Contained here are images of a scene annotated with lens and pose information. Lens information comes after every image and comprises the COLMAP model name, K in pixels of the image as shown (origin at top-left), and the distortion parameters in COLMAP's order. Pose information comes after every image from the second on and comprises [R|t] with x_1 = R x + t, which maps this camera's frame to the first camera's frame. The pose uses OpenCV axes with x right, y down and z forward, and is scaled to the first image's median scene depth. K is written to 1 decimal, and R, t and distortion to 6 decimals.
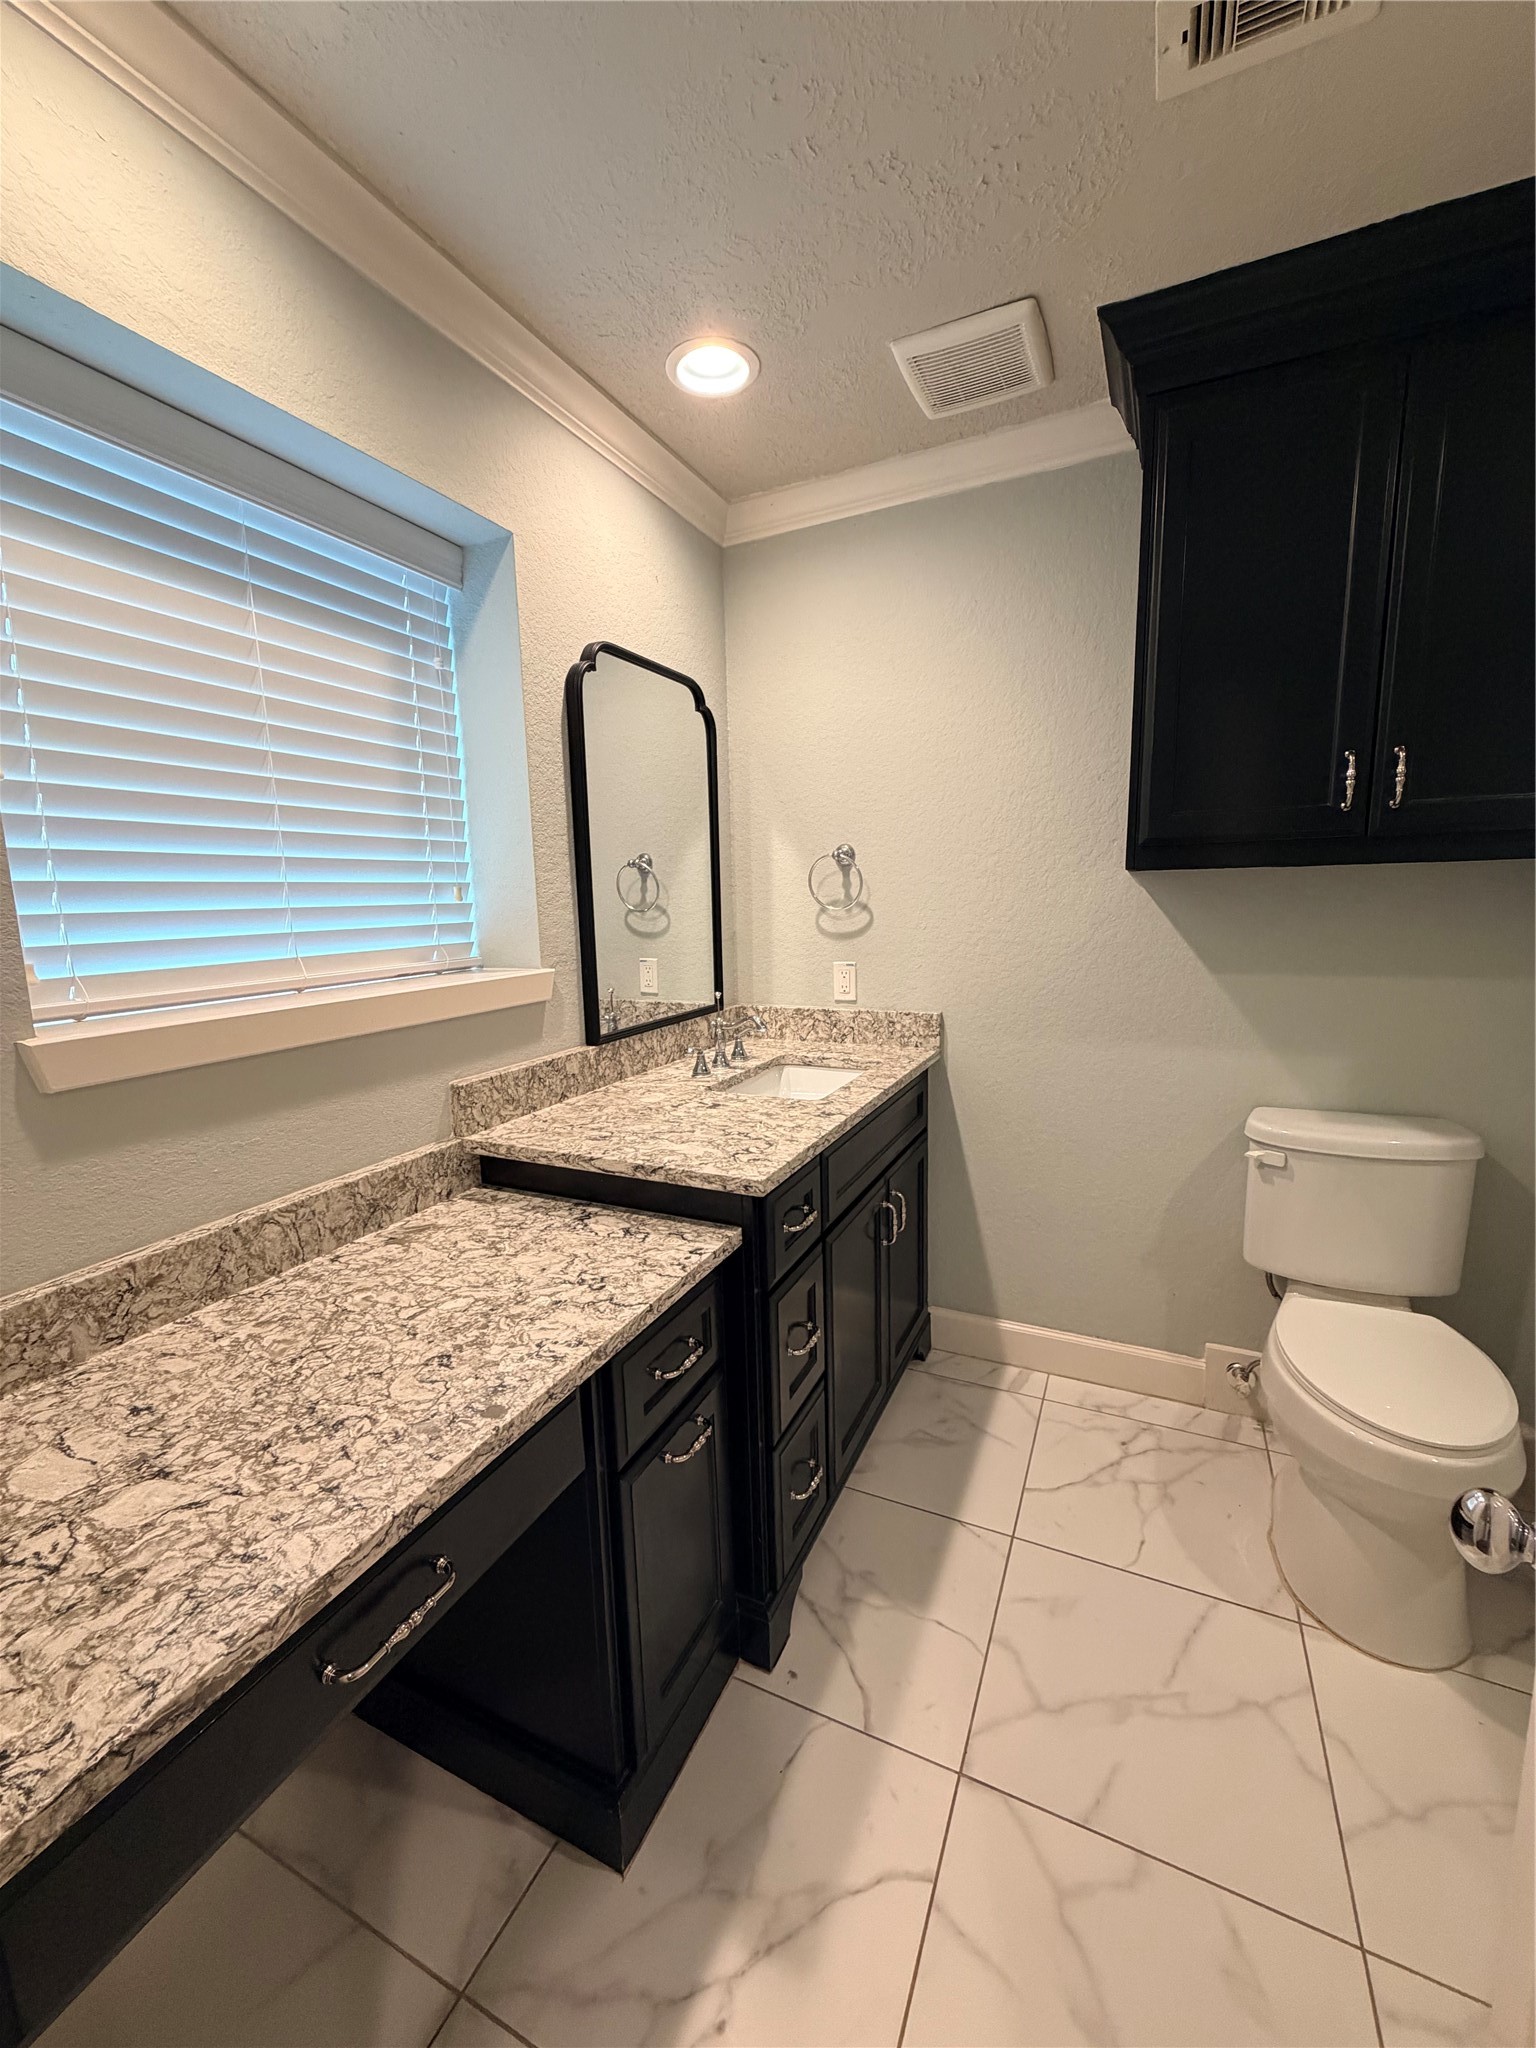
lens RADIAL K [[817.8, 0, 762.8], [0, 817.8, 1020.9], [0, 0, 1]] dist [0.001817, -0.000261]
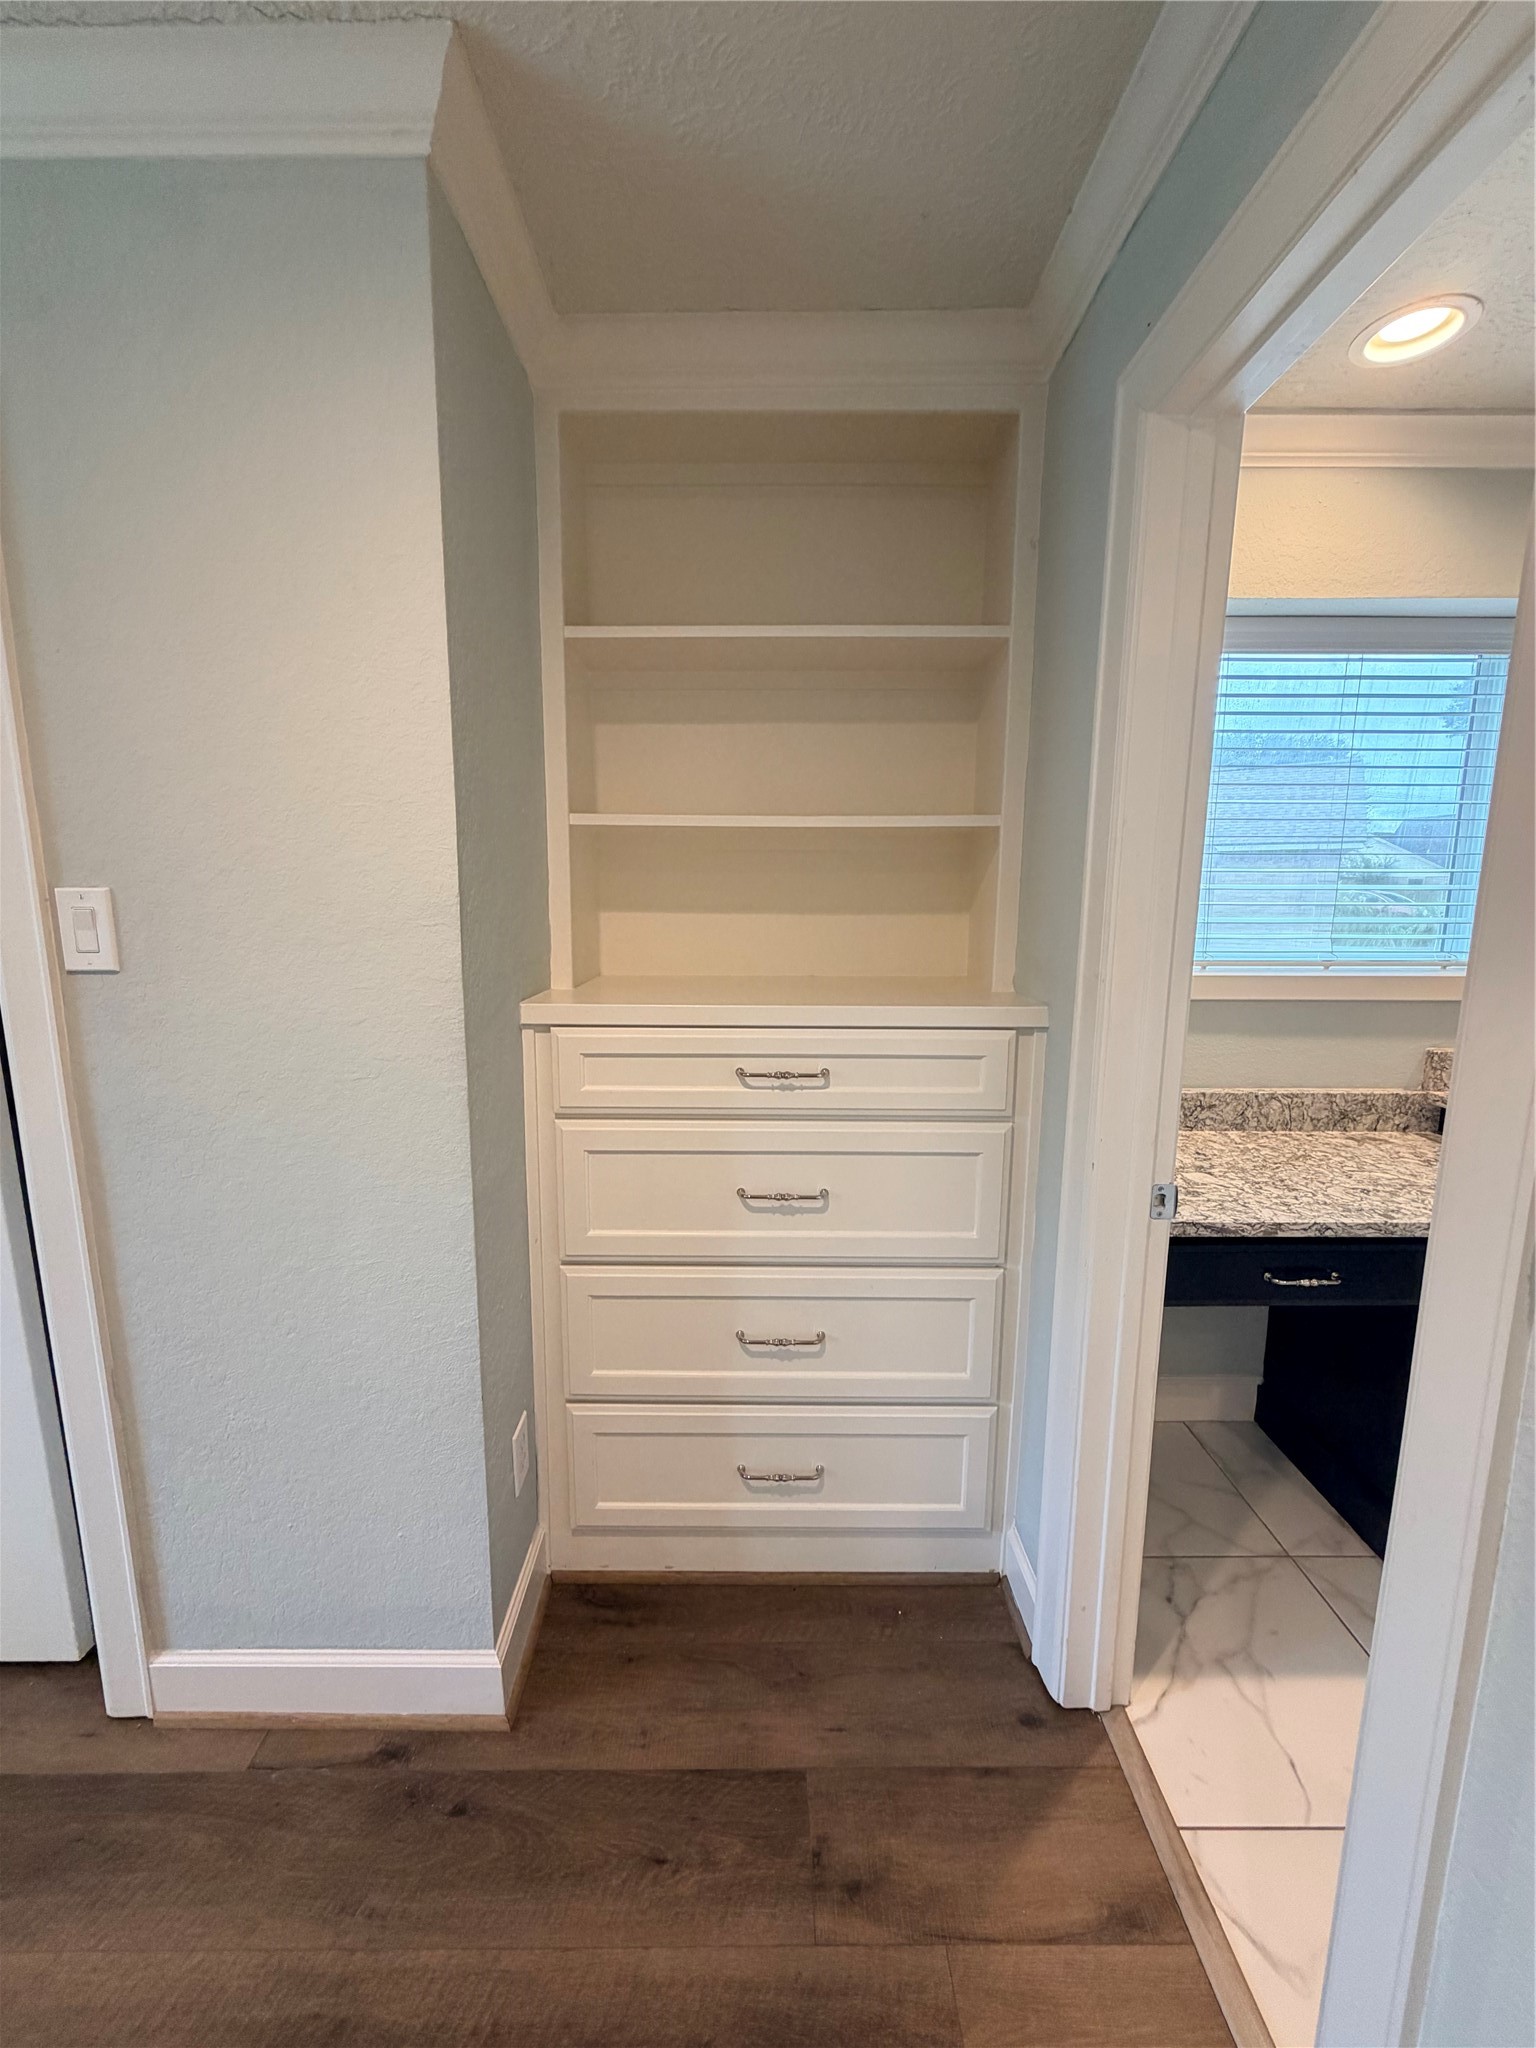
lens RADIAL K [[817.8, 0, 766.6], [0, 817.8, 1024.6], [0, 0, 1]] dist [0.001817, -0.000261]
pose [[0.435678, 0.170440, -0.883818, 0.470883], [-0.151400, 0.981795, 0.114701, 0.070037], [0.887278, 0.083838, 0.453552, -0.824220]]
